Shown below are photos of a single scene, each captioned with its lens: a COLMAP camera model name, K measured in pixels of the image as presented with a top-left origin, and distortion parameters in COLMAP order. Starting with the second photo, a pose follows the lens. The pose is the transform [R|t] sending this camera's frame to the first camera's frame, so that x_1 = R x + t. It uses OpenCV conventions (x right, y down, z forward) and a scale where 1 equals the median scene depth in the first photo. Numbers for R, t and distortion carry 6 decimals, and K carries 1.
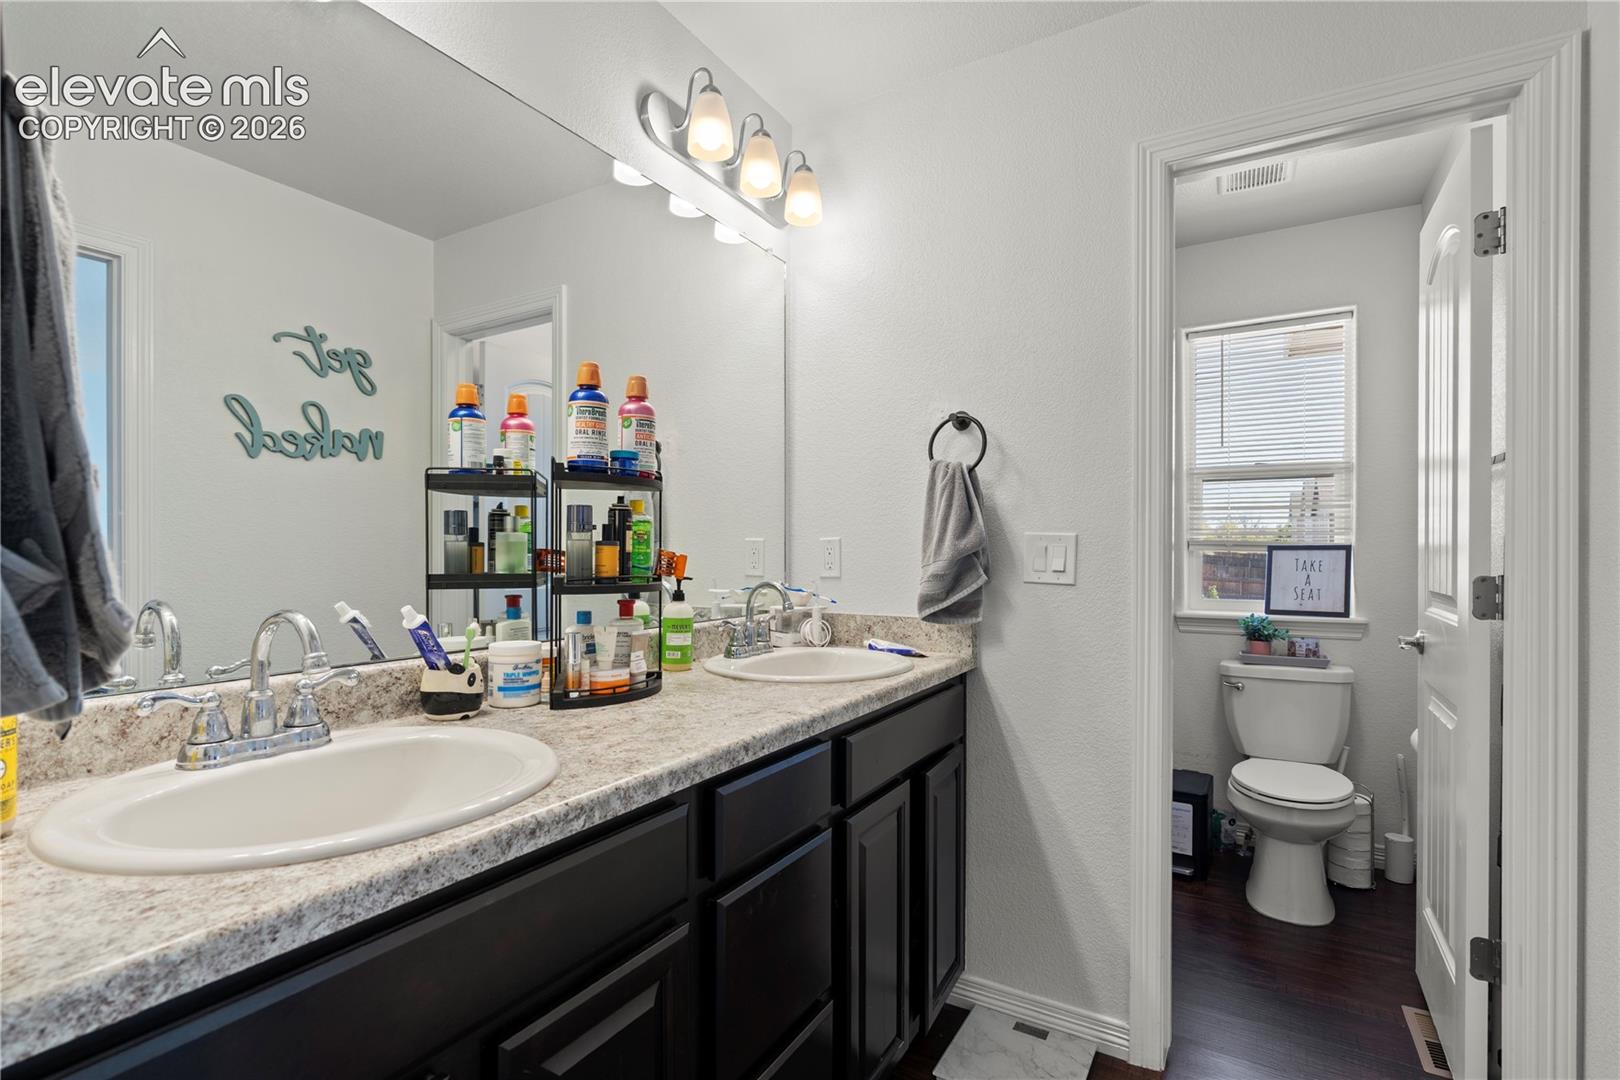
lens RADIAL K [[748.1, 0, 813.4], [0, 748.1, 548.4], [0, 0, 1]] dist [-0.003594, 0.000795]
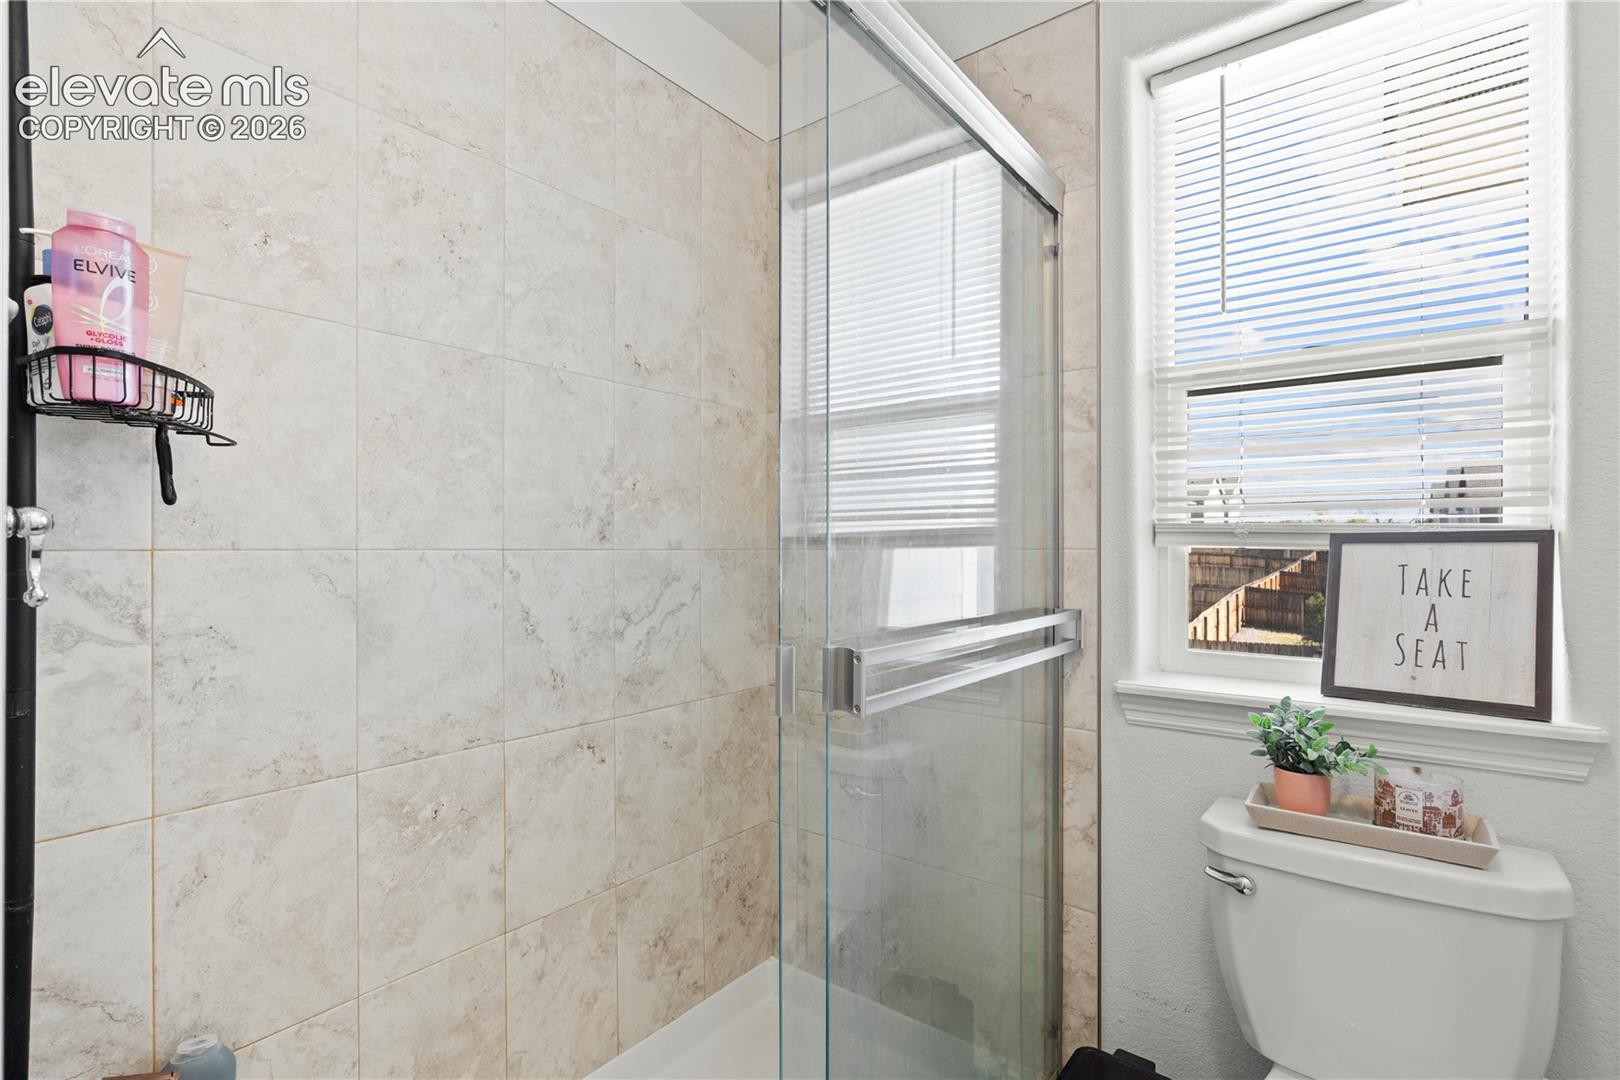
lens RADIAL K [[748.1, 0, 810.7], [0, 748.1, 546.4], [0, 0, 1]] dist [-0.003594, 0.000795]
pose [[0.992831, -0.002911, -0.119487, 0.369521], [0.002959, 0.999996, 0.000224, 0.002536], [0.119486, -0.000576, 0.992836, 0.548348]]
